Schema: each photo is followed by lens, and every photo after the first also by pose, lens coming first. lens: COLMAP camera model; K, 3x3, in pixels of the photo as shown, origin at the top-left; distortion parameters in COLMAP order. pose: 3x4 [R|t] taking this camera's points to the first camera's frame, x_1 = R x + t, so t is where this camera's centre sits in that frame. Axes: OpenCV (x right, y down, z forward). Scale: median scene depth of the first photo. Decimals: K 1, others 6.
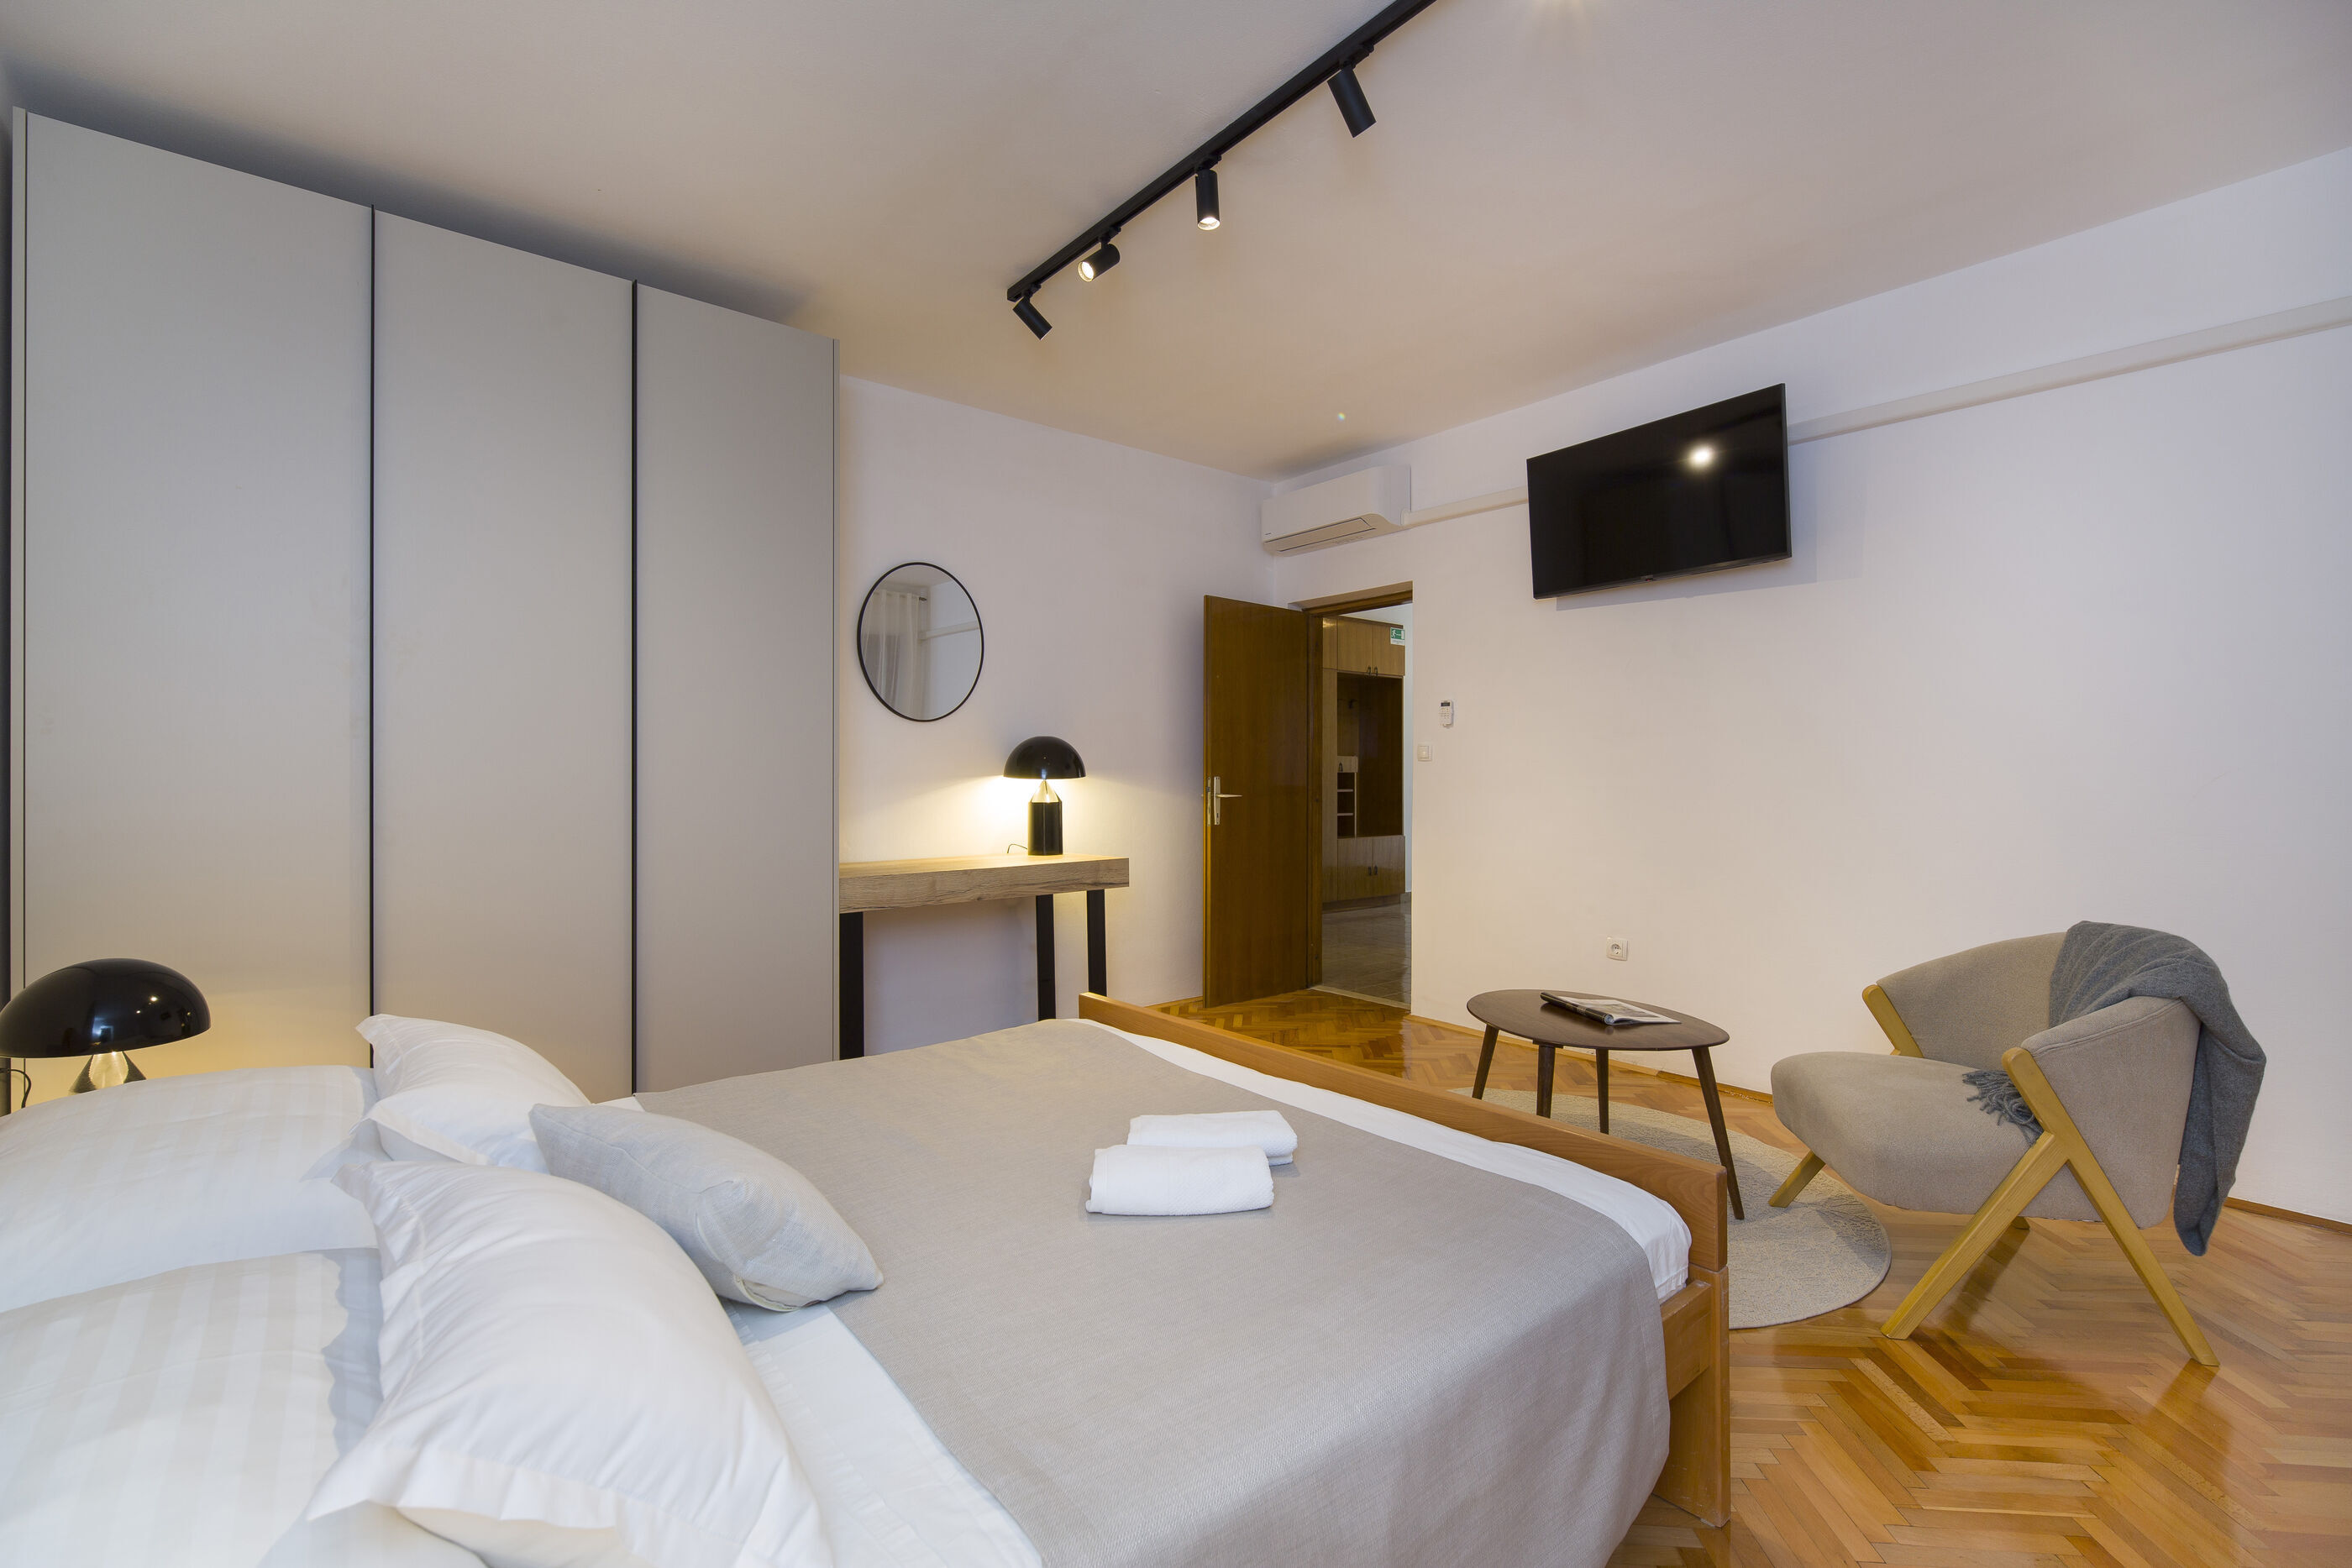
lens RADIAL K [[1013.4, 0, 1165.5], [0, 1013.4, 776.8], [0, 0, 1]] dist [-0.003290, -0.000666]
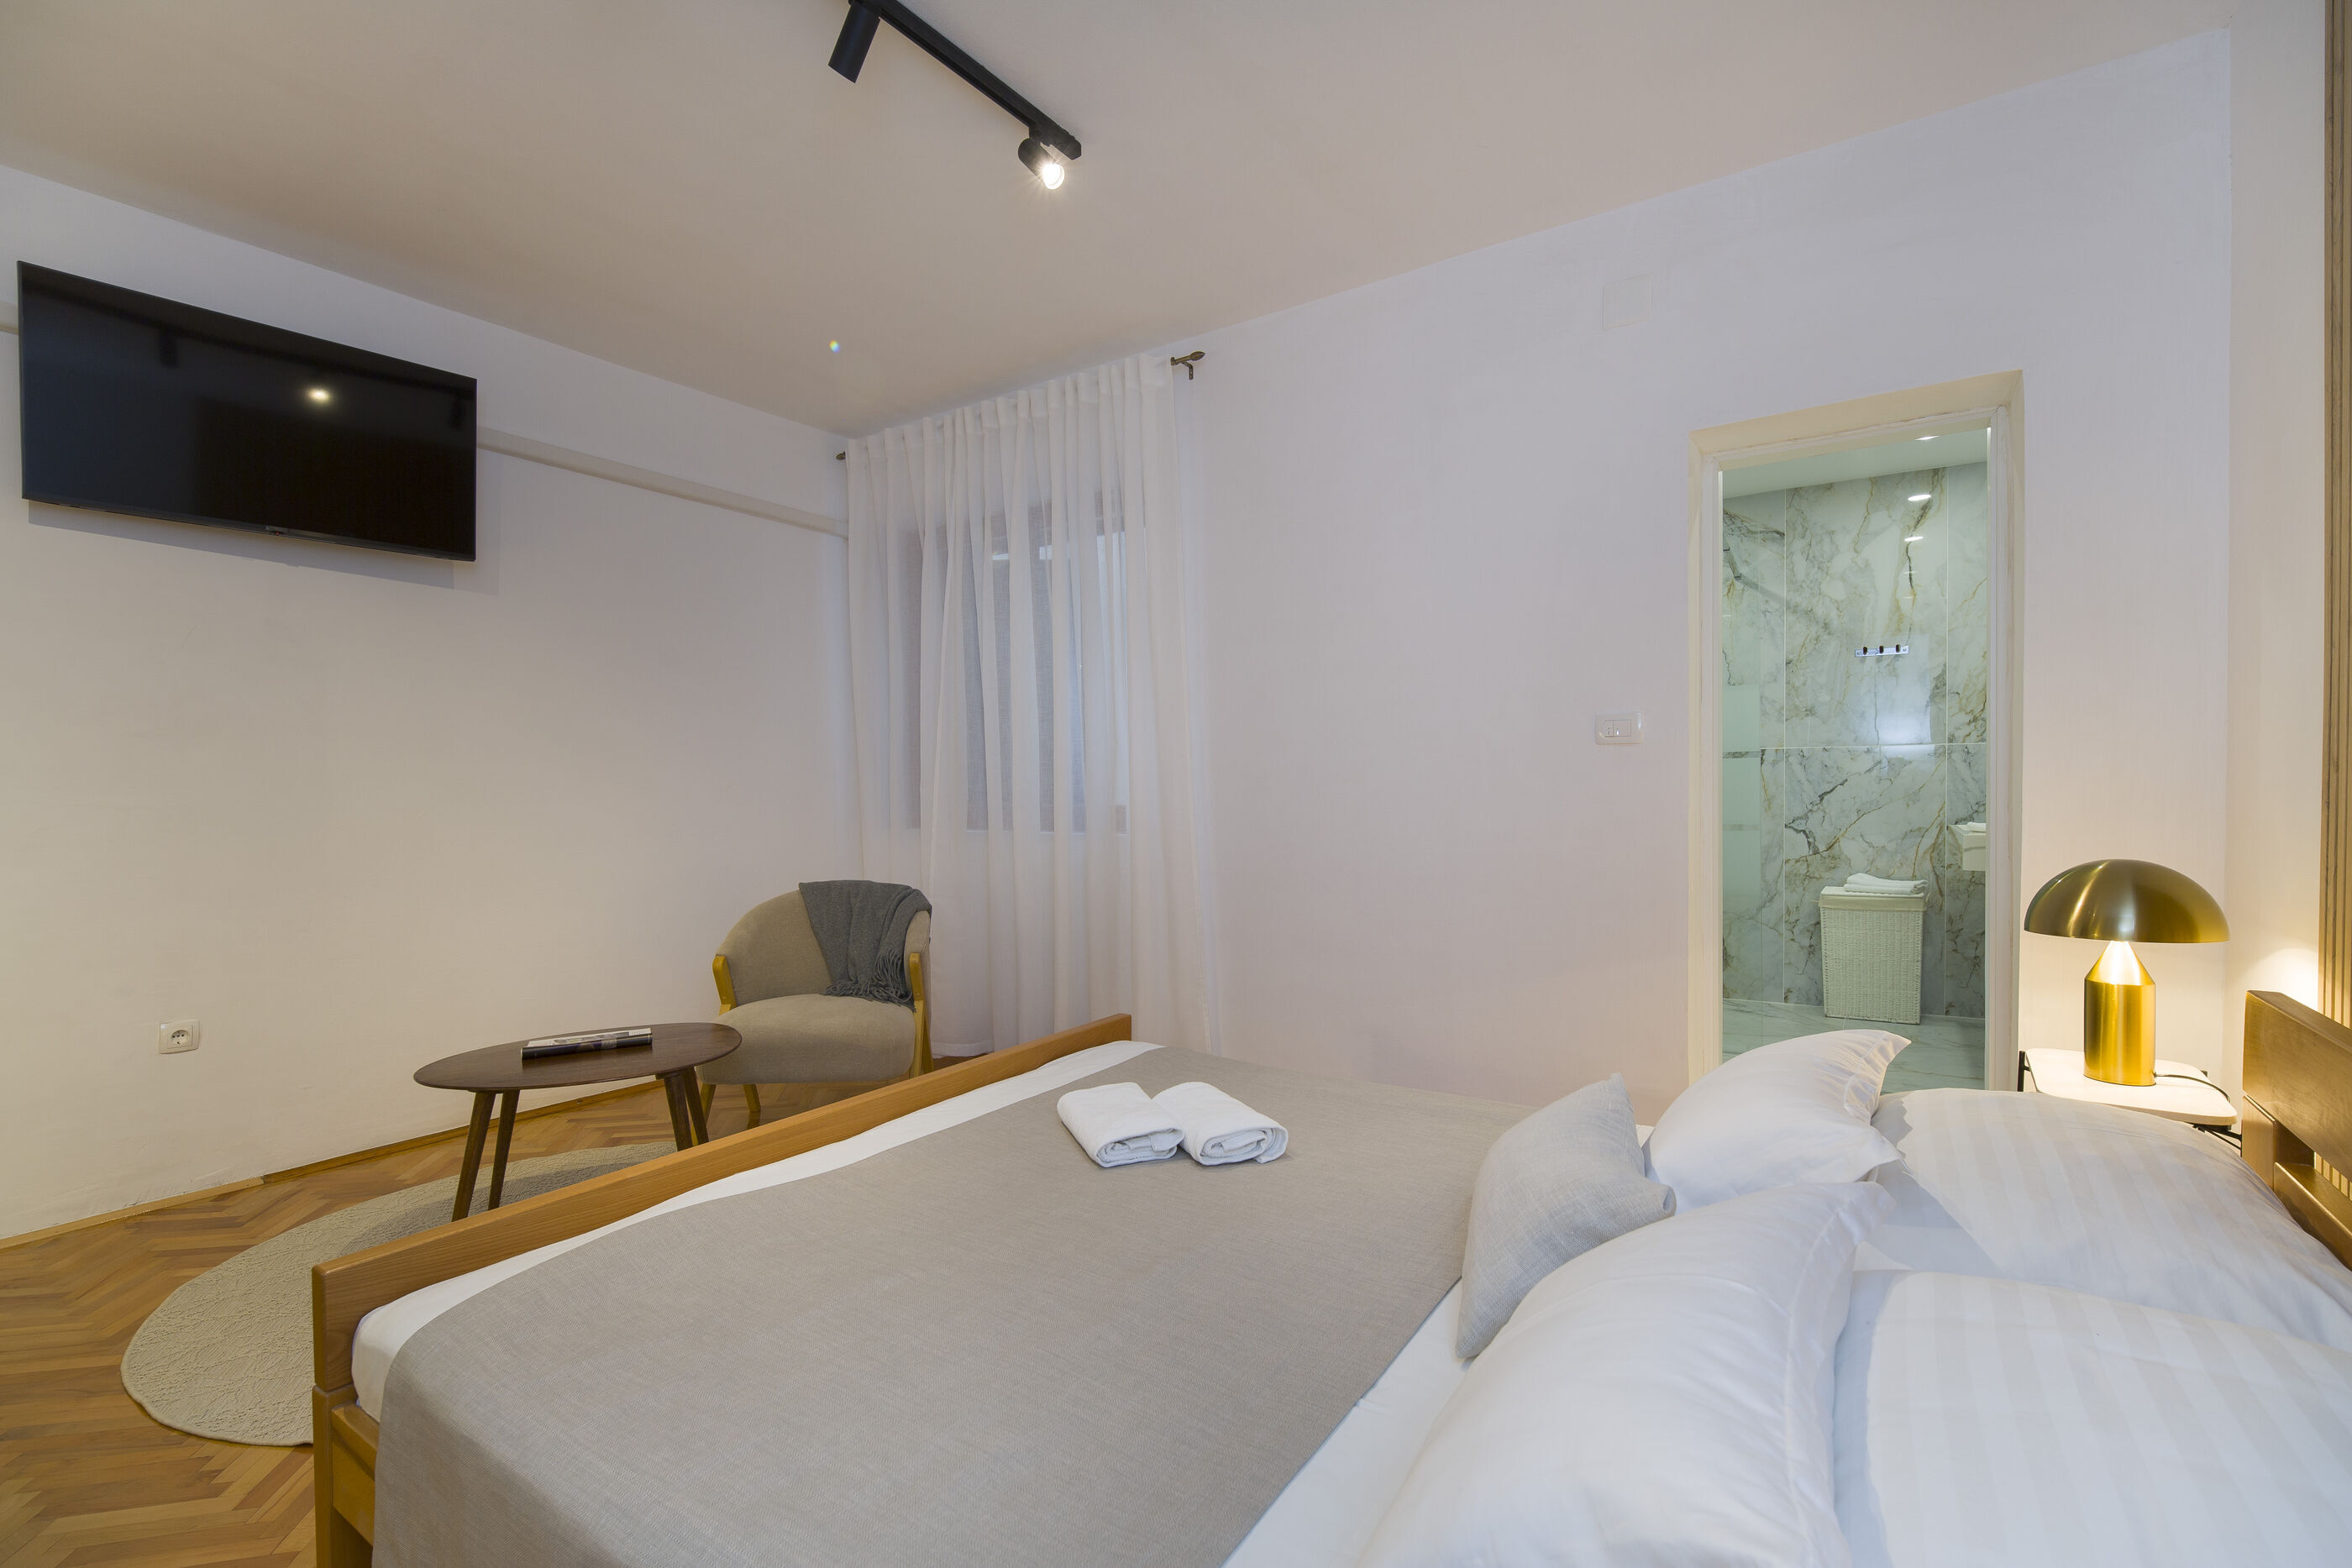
lens RADIAL K [[1039.6, 0, 1168.6], [0, 1039.6, 810.5], [0, 0, 1]] dist [-0.004623, -0.000975]
pose [[-0.275117, -0.016234, 0.961274, -0.526407], [0.010448, 0.999748, 0.019874, 0.006767], [-0.961354, 0.015511, -0.274878, 0.651380]]
